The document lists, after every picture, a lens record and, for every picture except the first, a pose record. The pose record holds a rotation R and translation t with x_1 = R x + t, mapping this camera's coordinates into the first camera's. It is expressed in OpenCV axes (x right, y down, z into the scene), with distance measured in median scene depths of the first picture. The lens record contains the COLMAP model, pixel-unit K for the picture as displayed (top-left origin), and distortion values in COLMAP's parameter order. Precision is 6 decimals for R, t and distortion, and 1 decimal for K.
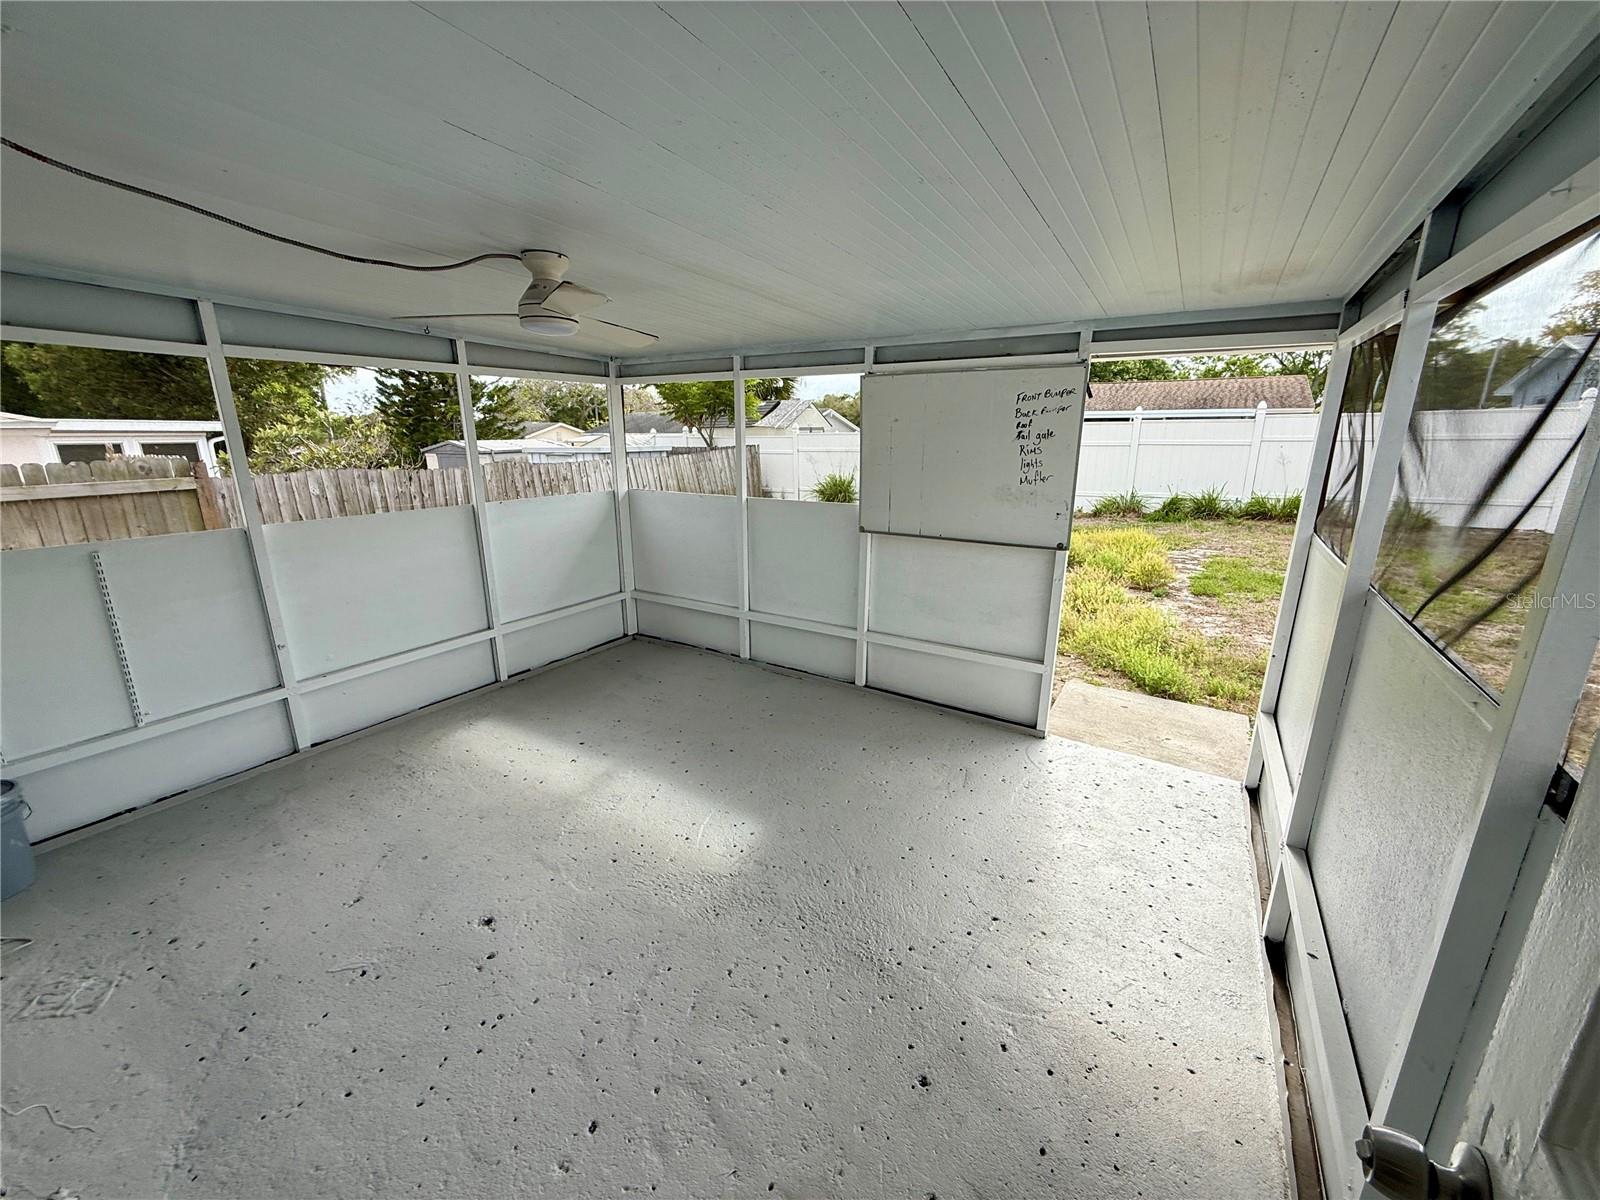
lens RADIAL K [[637.8, 0, 800.0], [0, 637.8, 600.0], [0, 0, 1]] dist [0.001659, 0.000109]
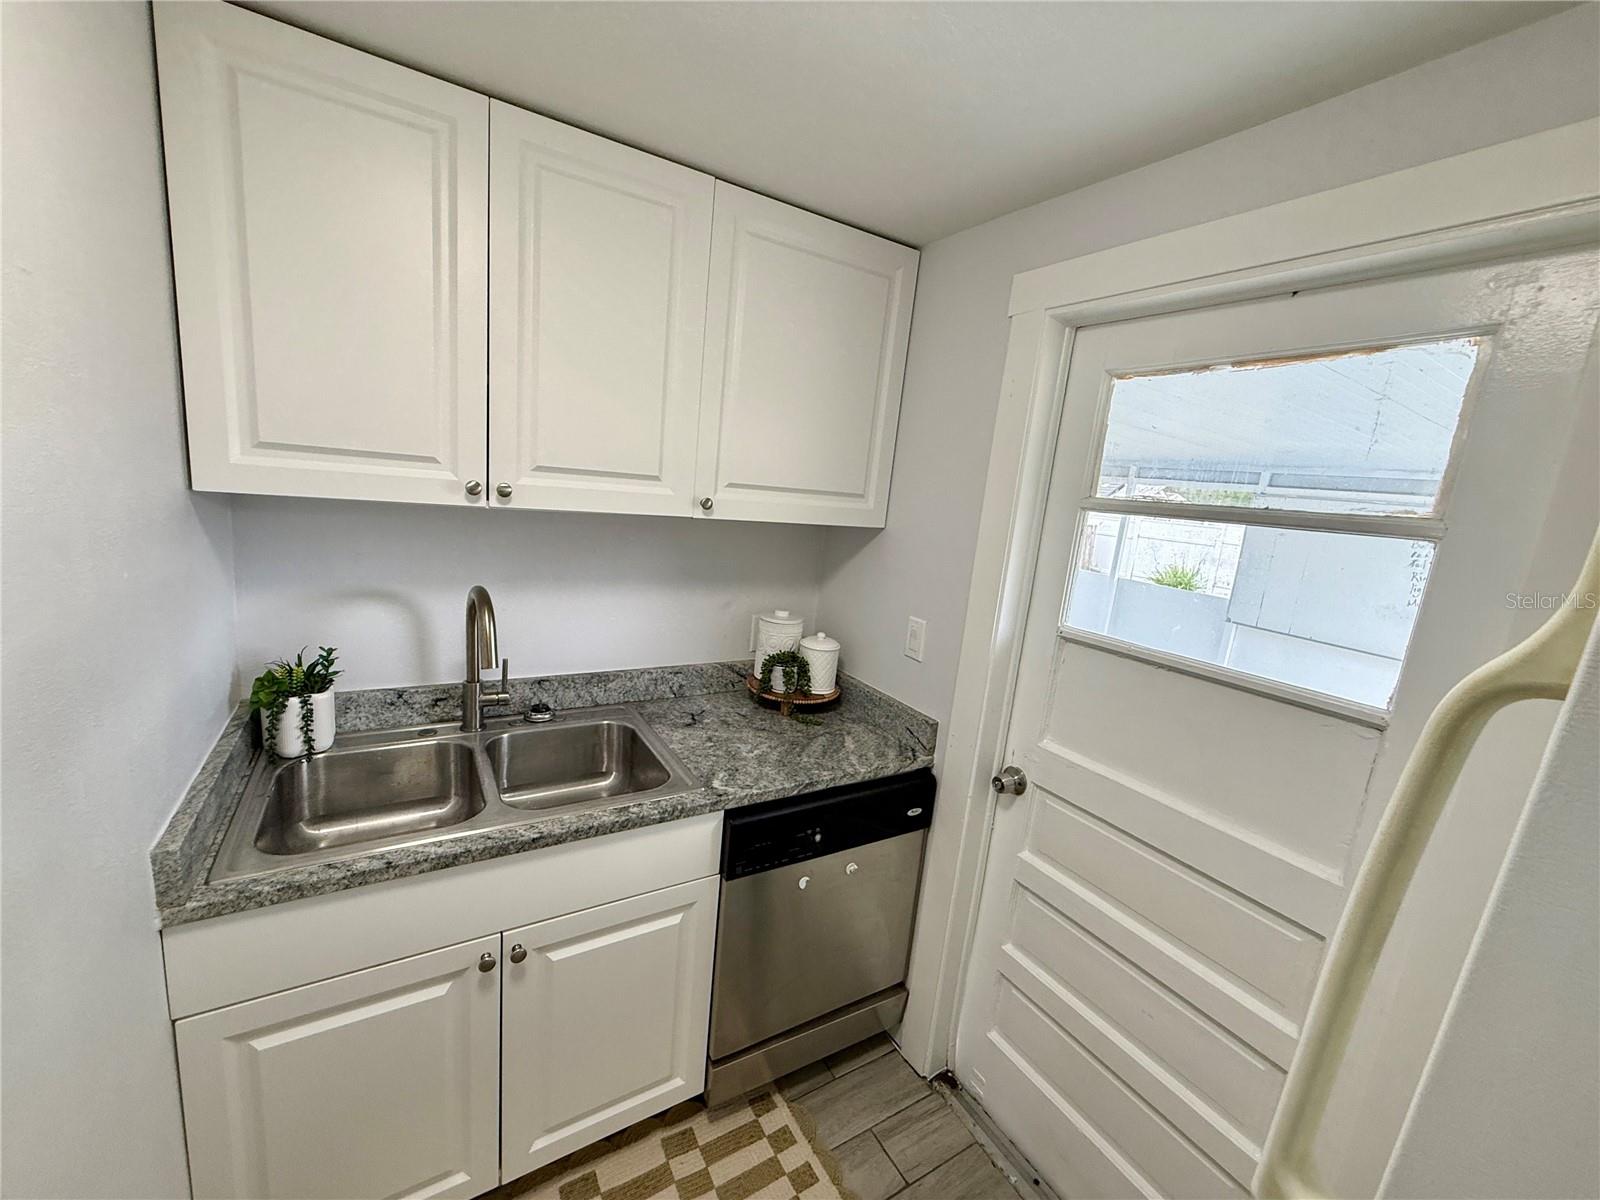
lens RADIAL K [[637.8, 0, 800.0], [0, 637.8, 600.0], [0, 0, 1]] dist [0.001659, 0.000109]
pose [[0.889065, 0.165665, -0.426753, -0.038668], [-0.204765, 0.977679, -0.047059, 0.024922], [0.409432, 0.129223, 0.903143, -0.136030]]
